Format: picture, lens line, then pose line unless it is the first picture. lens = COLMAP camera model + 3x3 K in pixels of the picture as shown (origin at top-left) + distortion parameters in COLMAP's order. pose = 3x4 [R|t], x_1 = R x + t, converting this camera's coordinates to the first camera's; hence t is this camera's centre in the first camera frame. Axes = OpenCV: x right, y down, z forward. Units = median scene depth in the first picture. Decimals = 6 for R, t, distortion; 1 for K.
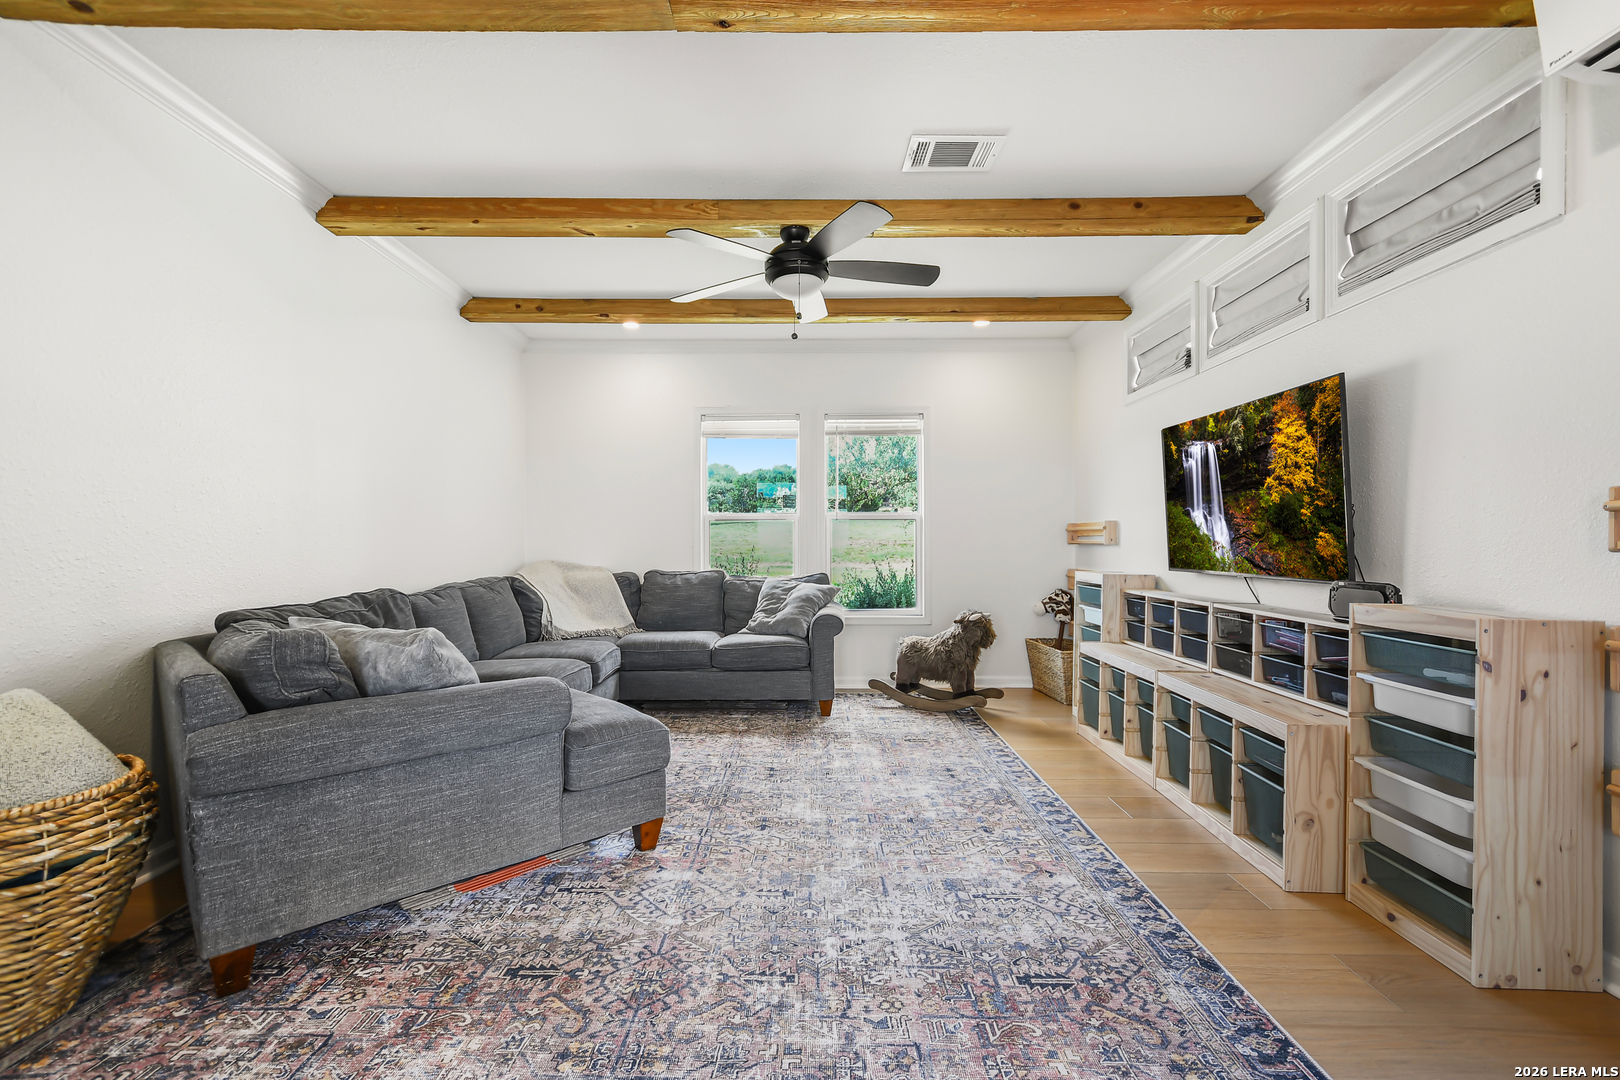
lens RADIAL K [[727.0, 0, 810.9], [0, 727.0, 543.0], [0, 0, 1]] dist [0.008012, 0.000656]
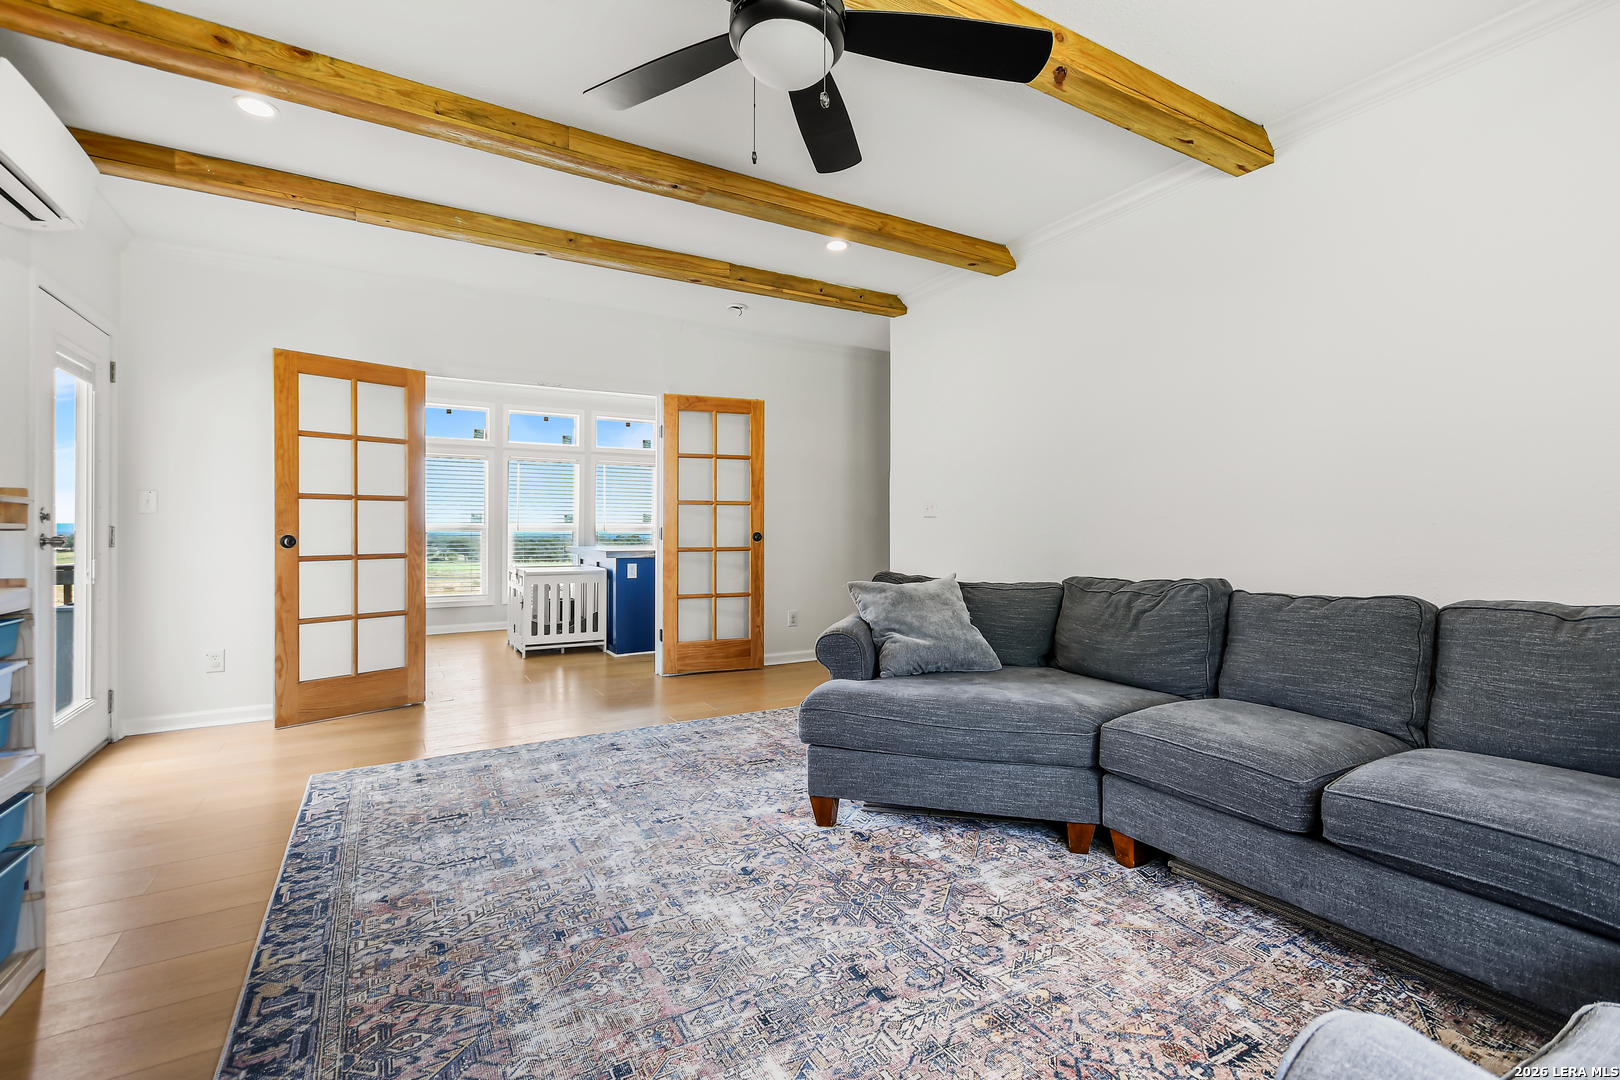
lens RADIAL K [[727.0, 0, 812.5], [0, 727.0, 534.9], [0, 0, 1]] dist [0.008012, 0.000656]
pose [[-0.861537, 0.002838, -0.507687, 0.331678], [0.000209, 0.999986, 0.005235, 0.011318], [0.507695, 0.004404, -0.861526, 2.034709]]
